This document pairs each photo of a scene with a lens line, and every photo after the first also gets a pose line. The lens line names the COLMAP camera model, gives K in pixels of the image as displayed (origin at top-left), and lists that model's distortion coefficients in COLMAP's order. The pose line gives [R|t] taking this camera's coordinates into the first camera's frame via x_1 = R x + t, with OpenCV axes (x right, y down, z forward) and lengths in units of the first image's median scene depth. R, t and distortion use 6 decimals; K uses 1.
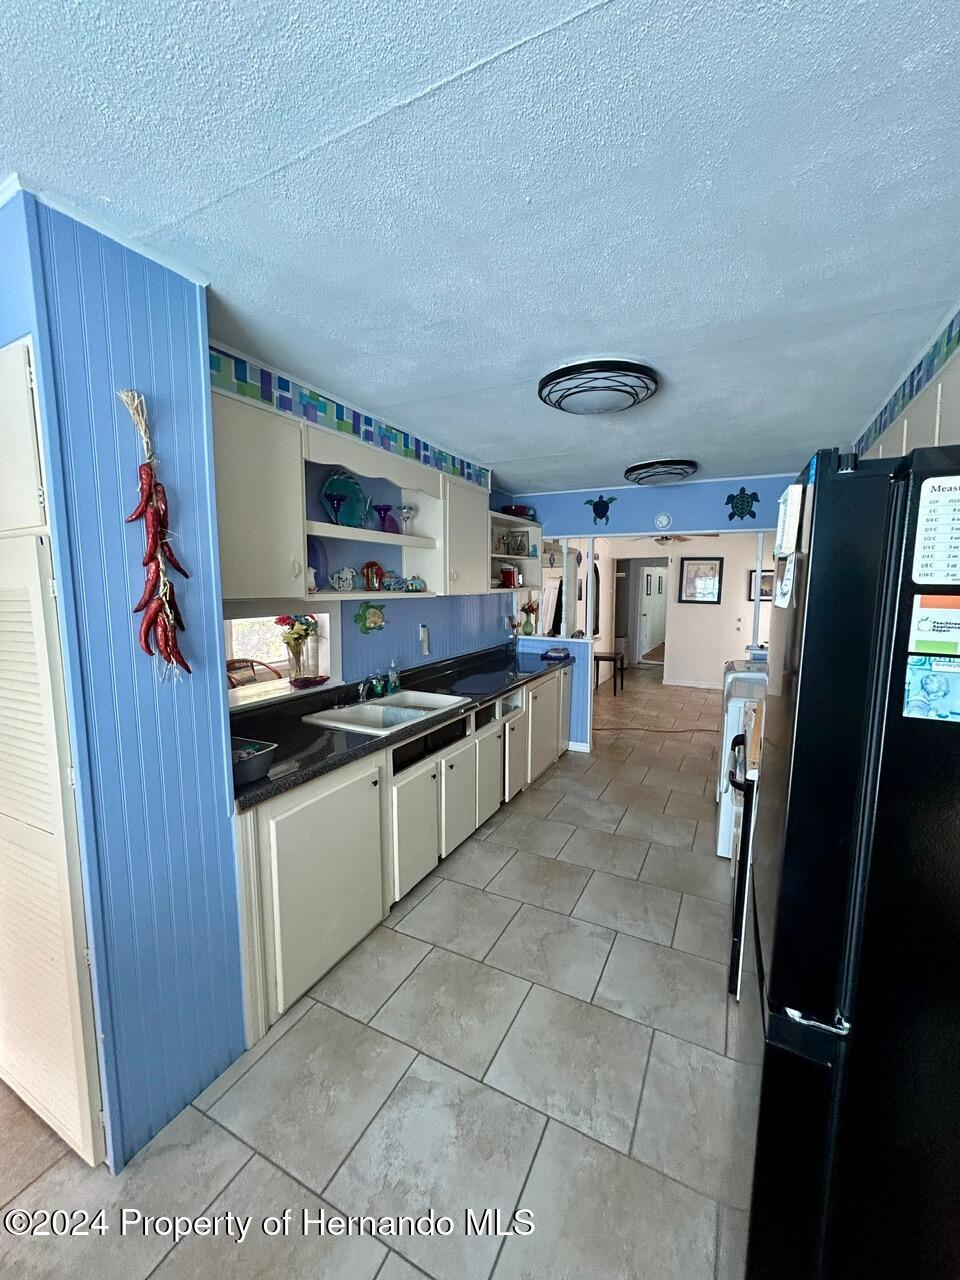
lens RADIAL K [[519.6, 0, 485.0], [0, 519.6, 642.9], [0, 0, 1]] dist [0.002456, 0.002278]
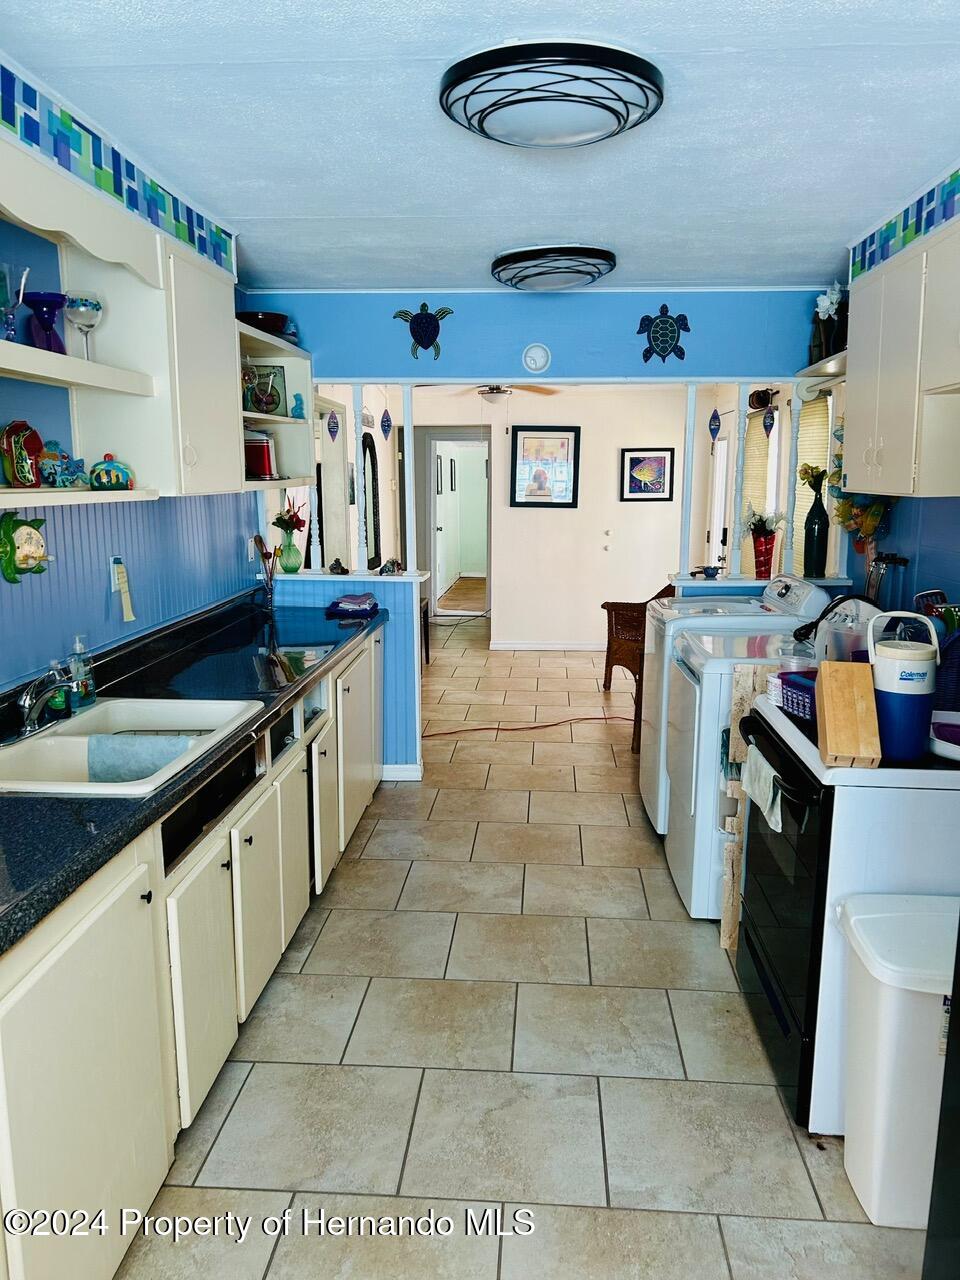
lens RADIAL K [[964.6, 0, 485.5], [0, 964.6, 644.5], [0, 0, 1]] dist [0.048657, -0.045285]
pose [[0.919585, -0.071500, 0.386331, -0.180623], [0.047081, 0.996270, 0.072317, -0.005589], [-0.390060, -0.048313, 0.919521, 0.057420]]
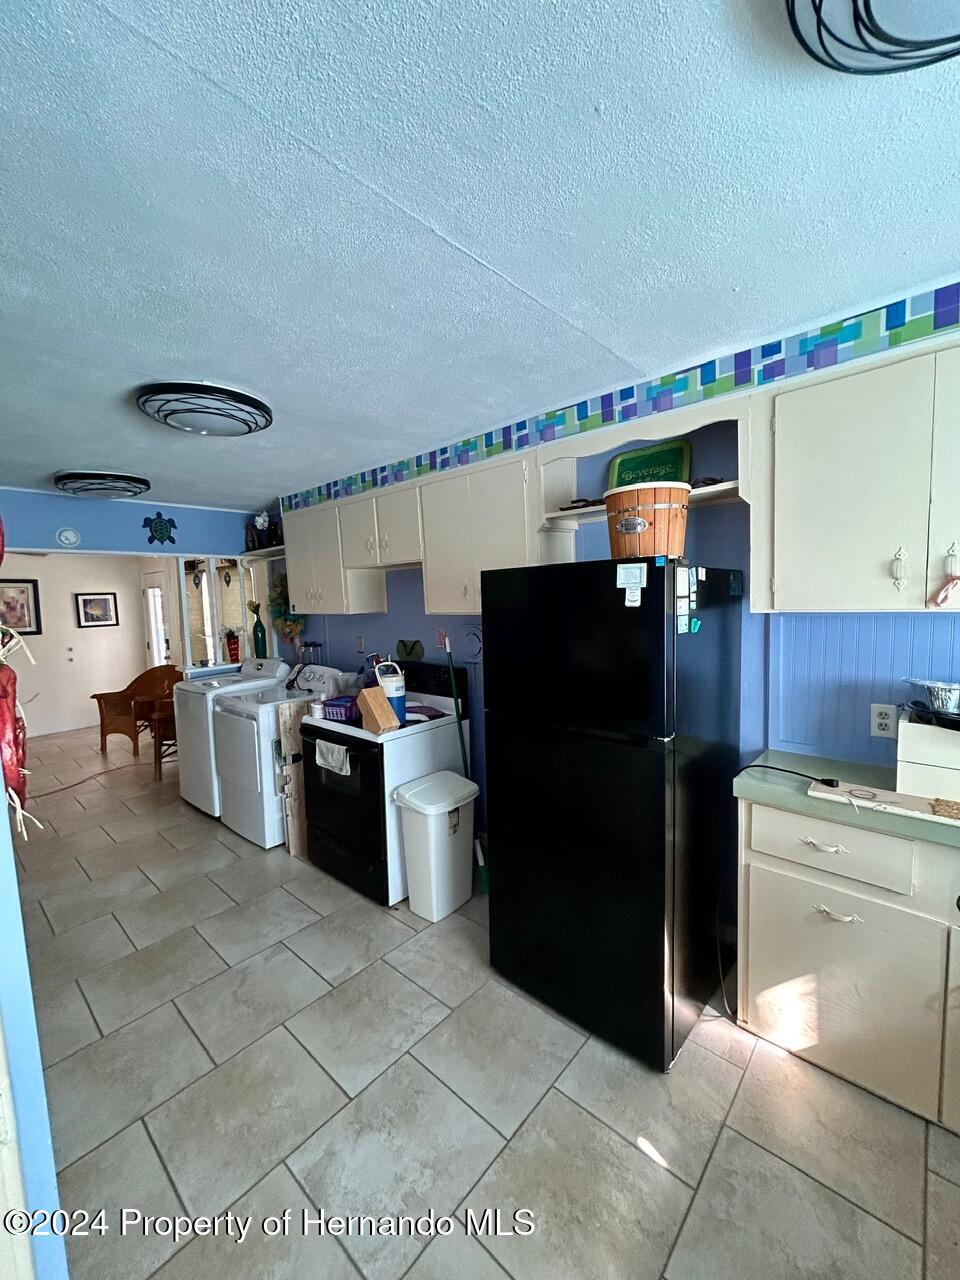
lens RADIAL K [[519.6, 0, 482.2], [0, 519.6, 642.0], [0, 0, 1]] dist [0.002456, 0.002278]
pose [[0.254438, -0.101038, 0.961797, -0.428638], [0.142995, 0.987526, 0.065912, -0.032771], [-0.956459, 0.120761, 0.265712, 0.198362]]
